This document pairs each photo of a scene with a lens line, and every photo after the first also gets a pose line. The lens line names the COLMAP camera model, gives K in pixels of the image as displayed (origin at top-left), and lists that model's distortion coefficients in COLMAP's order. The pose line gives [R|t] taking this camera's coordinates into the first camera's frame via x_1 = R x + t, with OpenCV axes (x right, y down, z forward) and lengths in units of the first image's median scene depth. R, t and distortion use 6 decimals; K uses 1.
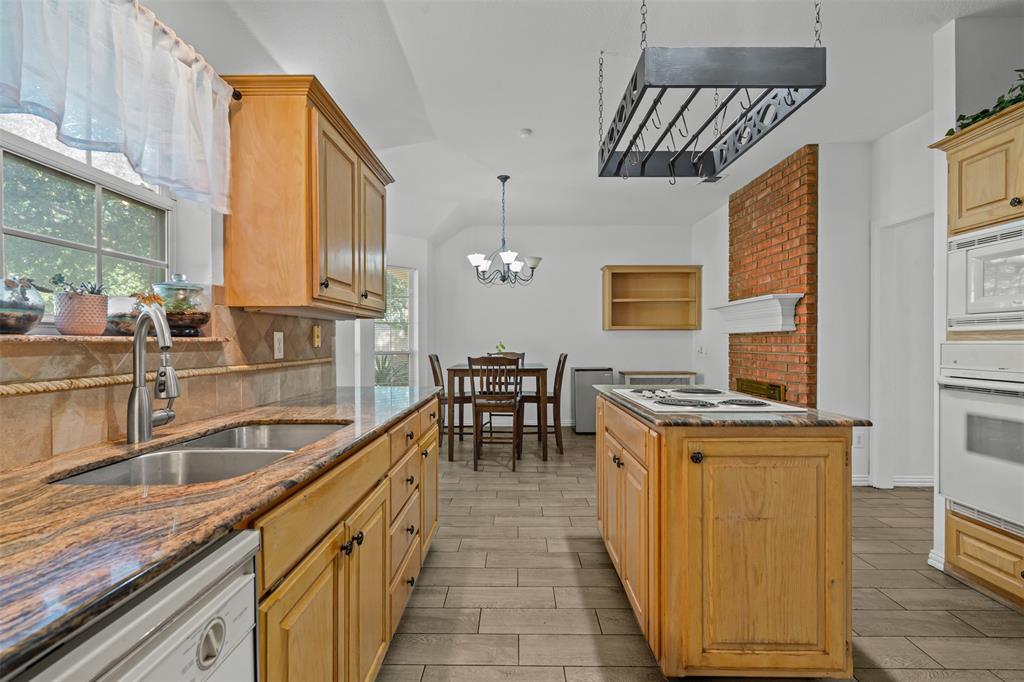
lens RADIAL K [[471.1, 0, 511.9], [0, 471.1, 342.8], [0, 0, 1]] dist [0.000536, 0.001985]
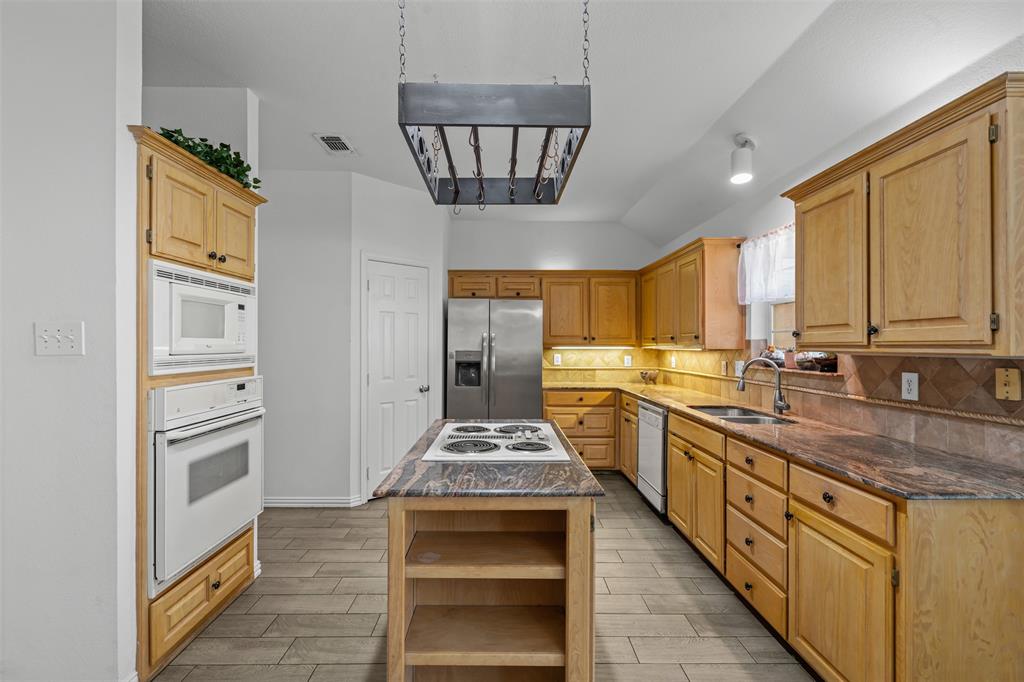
lens RADIAL K [[471.1, 0, 510.2], [0, 471.1, 345.7], [0, 0, 1]] dist [0.000536, 0.001985]
pose [[-0.999590, 0.000761, -0.028627, 0.182173], [0.000698, 0.999997, 0.002210, -0.040638], [0.028629, 0.002189, -0.999588, 0.963881]]
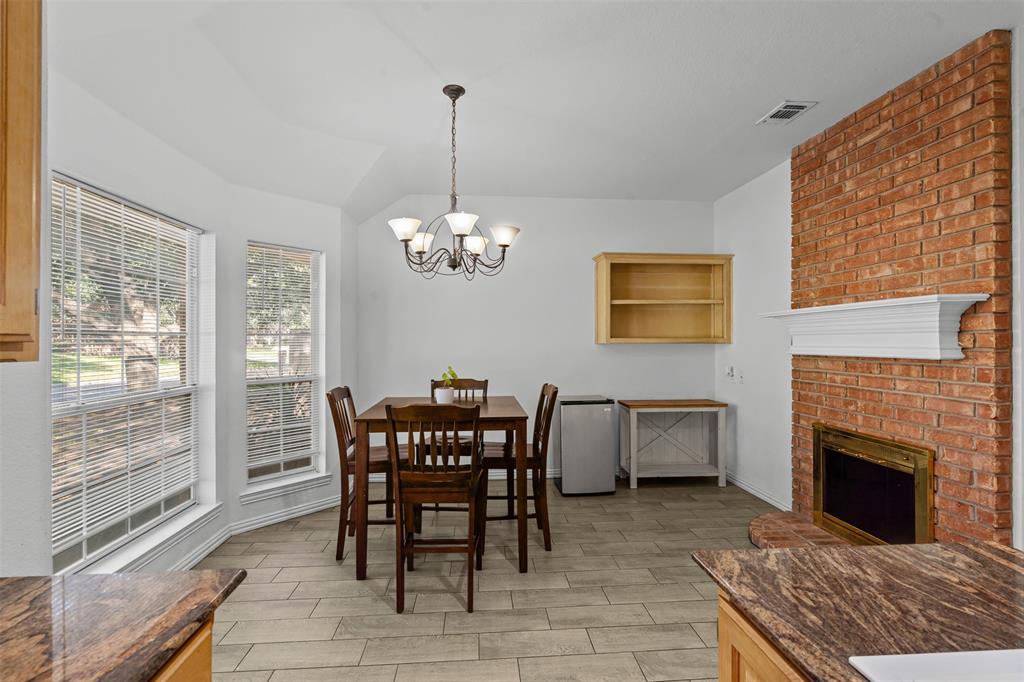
lens RADIAL K [[471.1, 0, 507.8], [0, 471.1, 339.6], [0, 0, 1]] dist [0.000536, 0.001985]
pose [[0.997010, 0.003157, 0.077211, 0.004891], [-0.002704, 0.999979, -0.005973, -0.040703], [-0.077228, 0.005747, 0.996997, 0.433007]]
